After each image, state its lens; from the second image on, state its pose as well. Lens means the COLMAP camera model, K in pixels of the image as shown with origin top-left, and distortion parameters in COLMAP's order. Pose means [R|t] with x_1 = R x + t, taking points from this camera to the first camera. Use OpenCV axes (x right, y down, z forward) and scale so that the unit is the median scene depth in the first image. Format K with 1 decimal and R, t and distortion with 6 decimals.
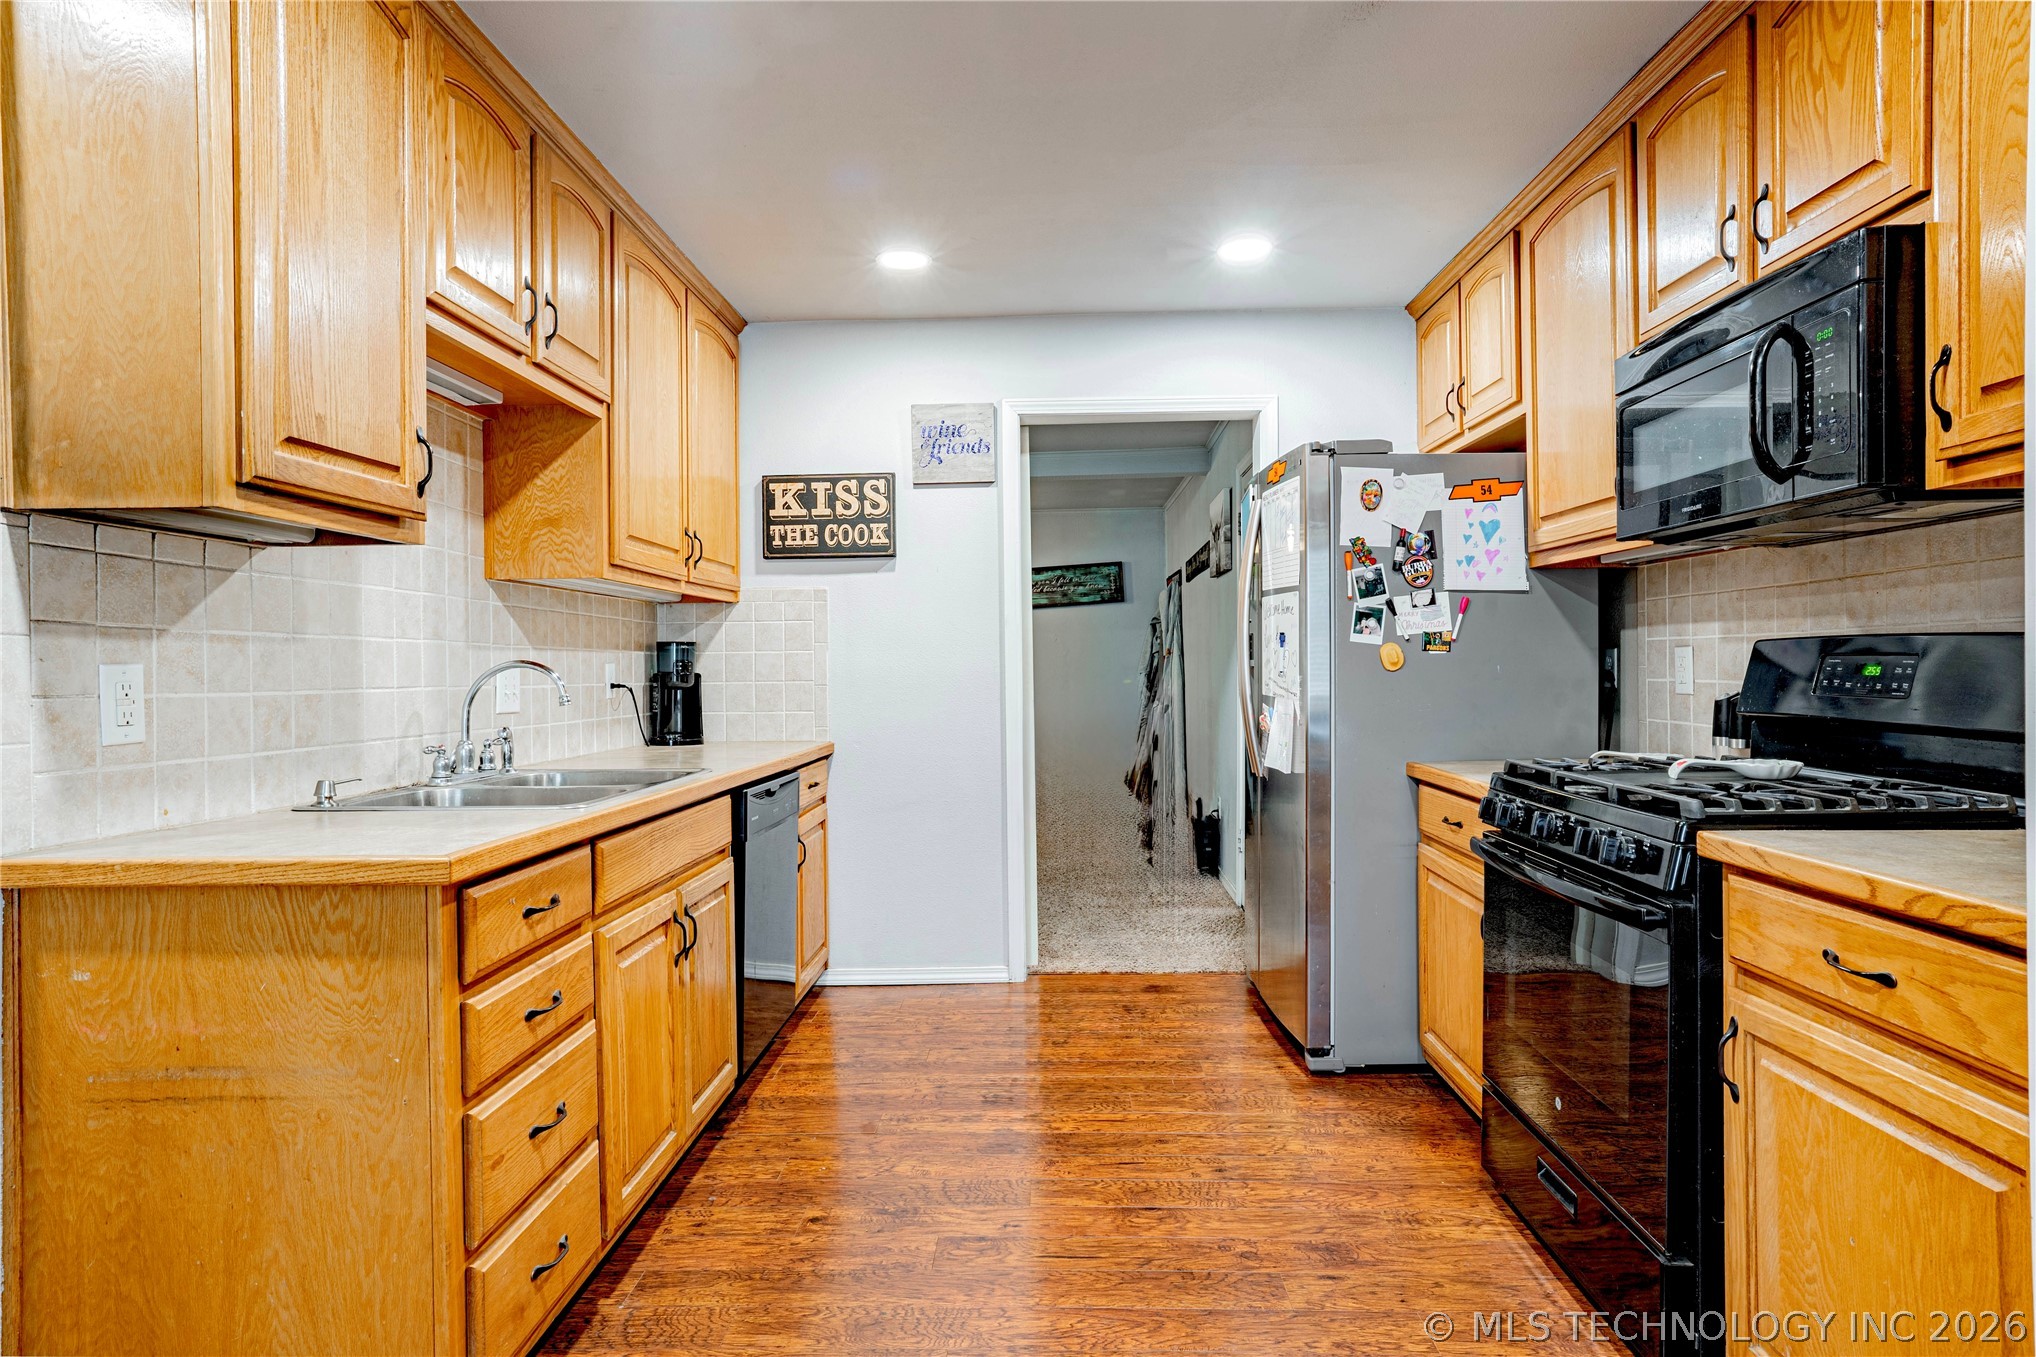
lens RADIAL K [[1135.4, 0, 1016.7], [0, 1135.4, 674.4], [0, 0, 1]] dist [-0.043914, 0.030917]
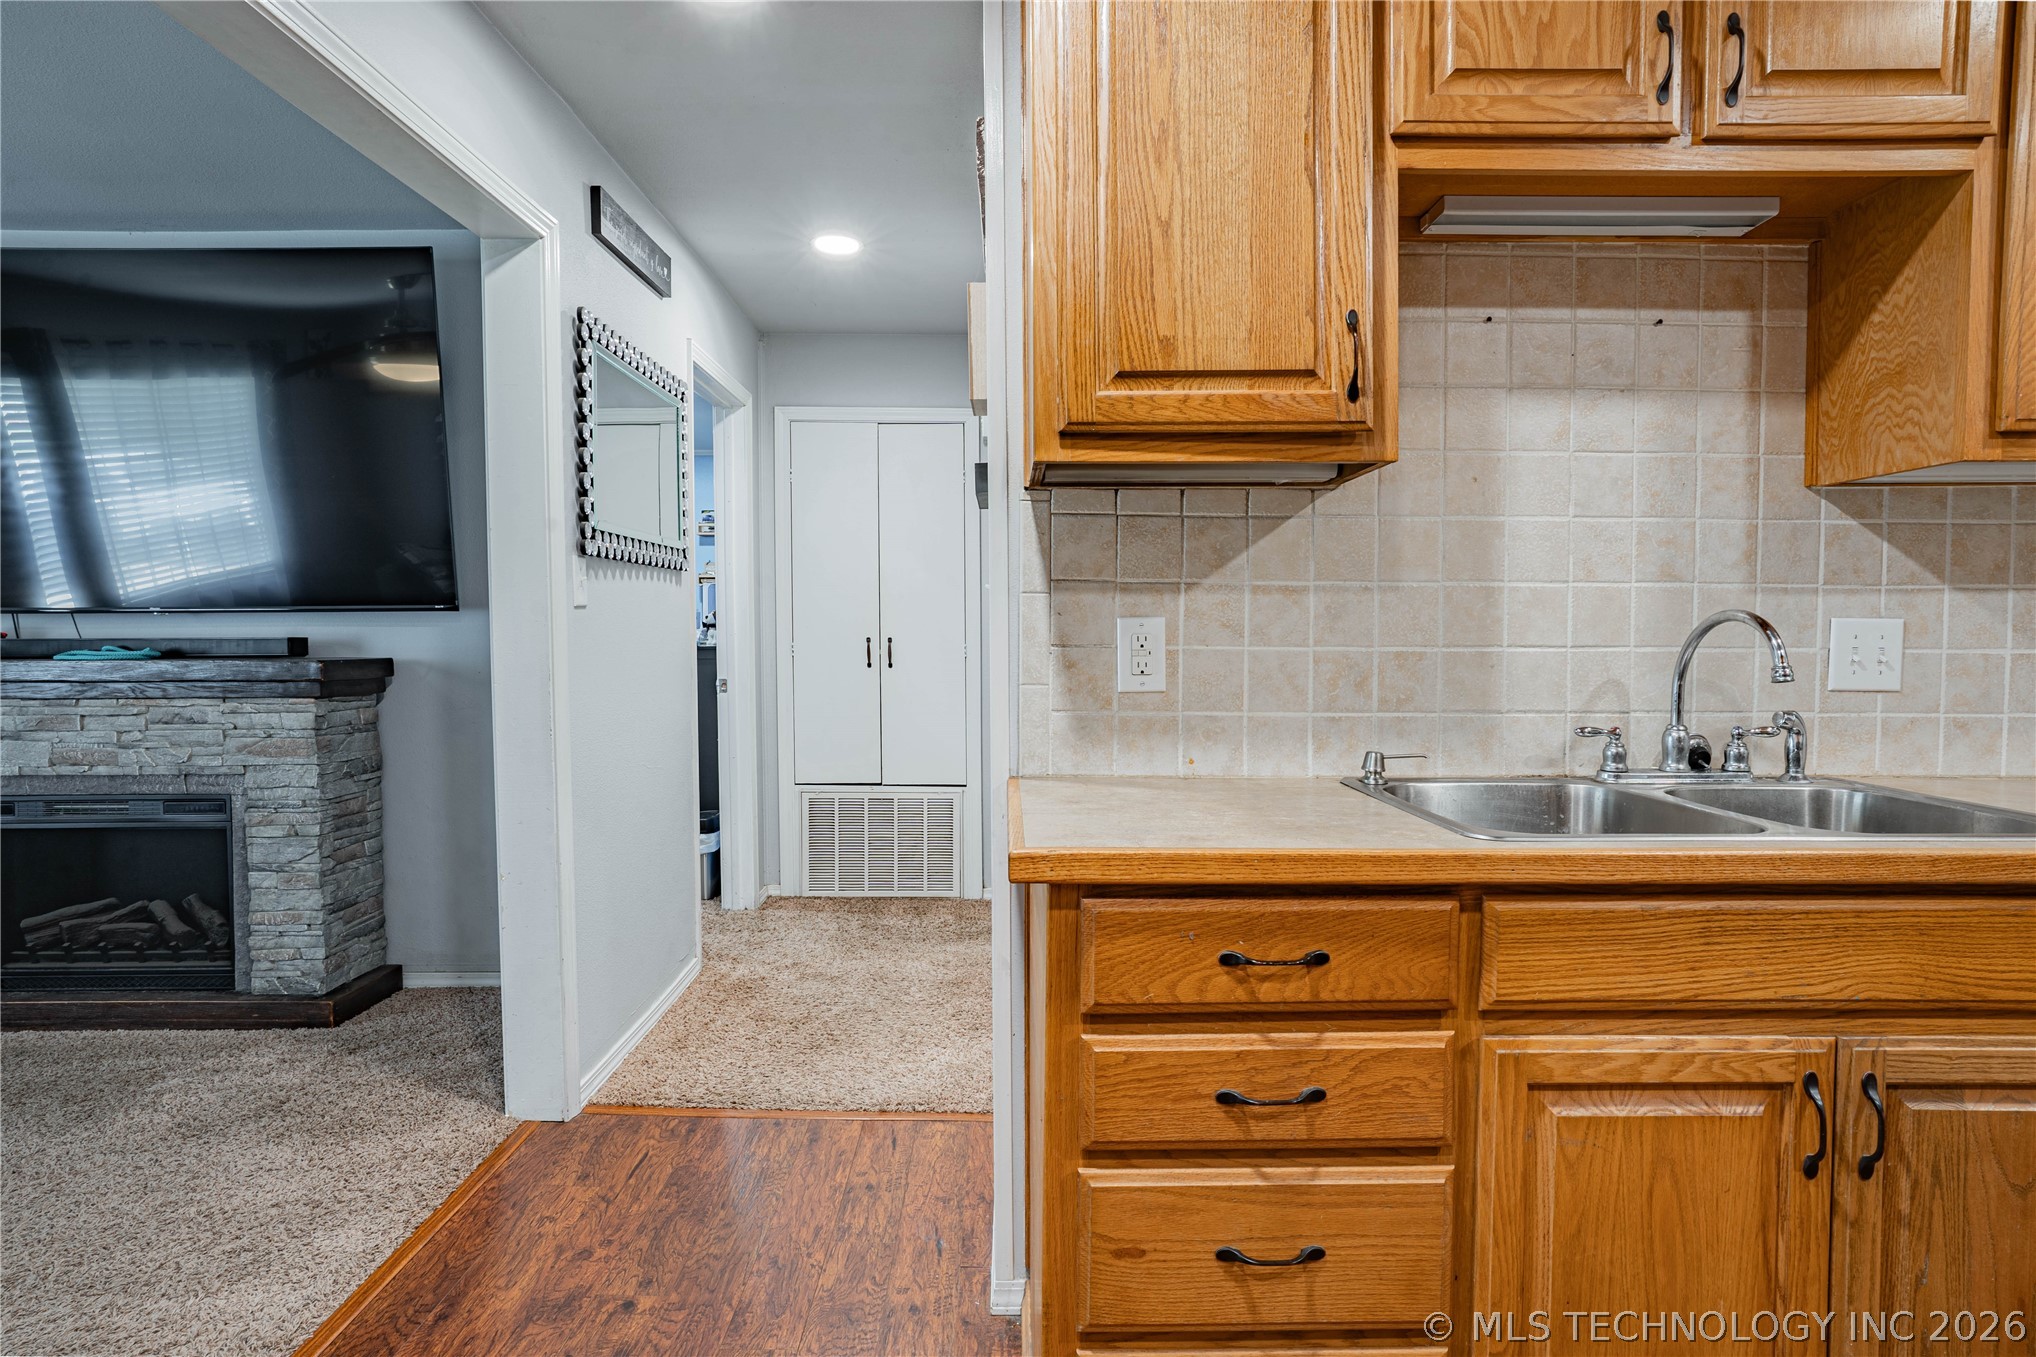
lens RADIAL K [[1135.4, 0, 1025.6], [0, 1135.4, 679.5], [0, 0, 1]] dist [-0.043914, 0.030917]
pose [[0.046614, 0.053595, -0.997474, 0.233239], [-0.004989, 0.998560, 0.053421, -0.005920], [0.998901, 0.002486, 0.046814, 0.693934]]
